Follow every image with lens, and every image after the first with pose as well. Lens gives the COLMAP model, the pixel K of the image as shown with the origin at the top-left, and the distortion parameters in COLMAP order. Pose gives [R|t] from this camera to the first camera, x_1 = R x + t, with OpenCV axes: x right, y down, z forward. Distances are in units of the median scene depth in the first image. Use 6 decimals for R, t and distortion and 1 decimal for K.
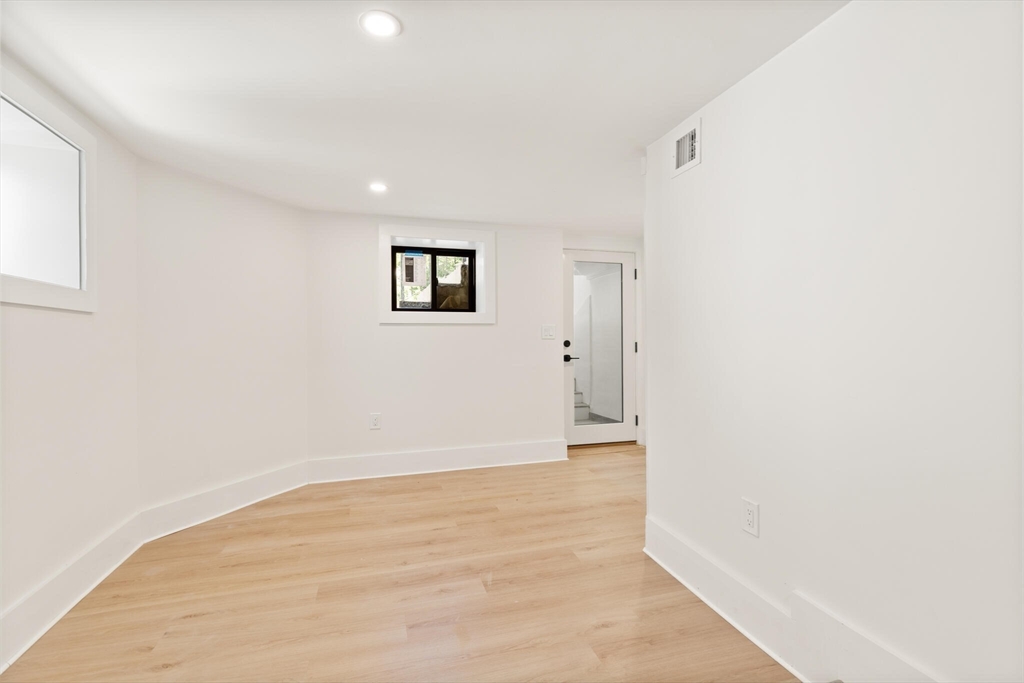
lens RADIAL K [[460.5, 0, 513.1], [0, 460.5, 341.1], [0, 0, 1]] dist [0.000920, 0.000319]
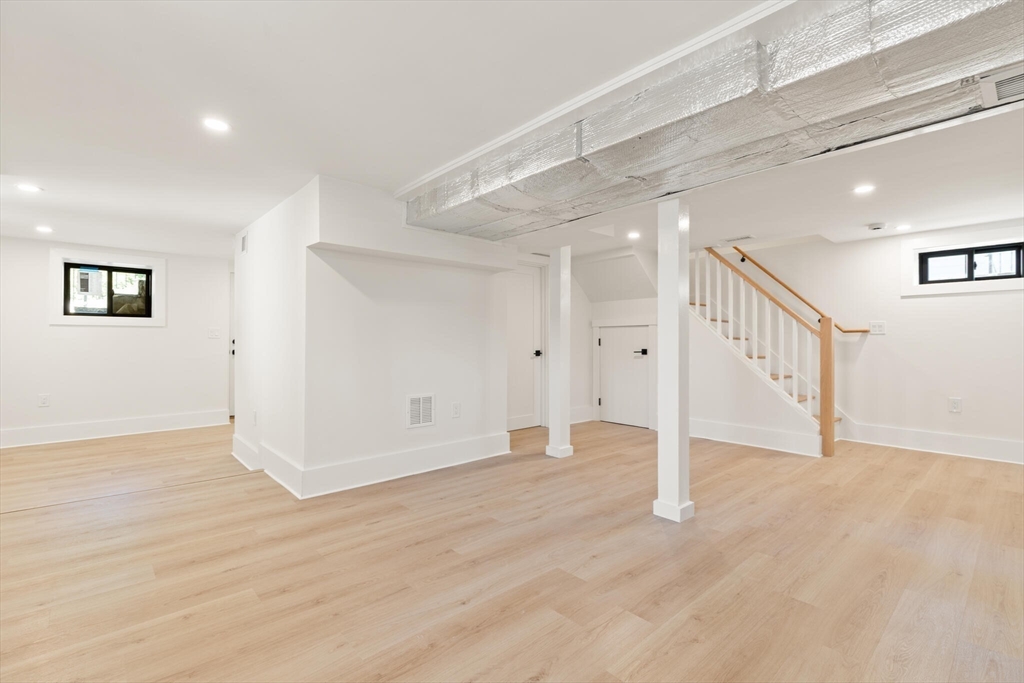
lens RADIAL K [[460.5, 0, 511.8], [0, 460.5, 342.9], [0, 0, 1]] dist [0.000920, 0.000319]
pose [[0.897048, 0.001867, 0.441930, 0.261233], [-0.003172, 0.999993, 0.002215, 0.003638], [-0.441923, -0.003388, 0.897047, -0.632884]]
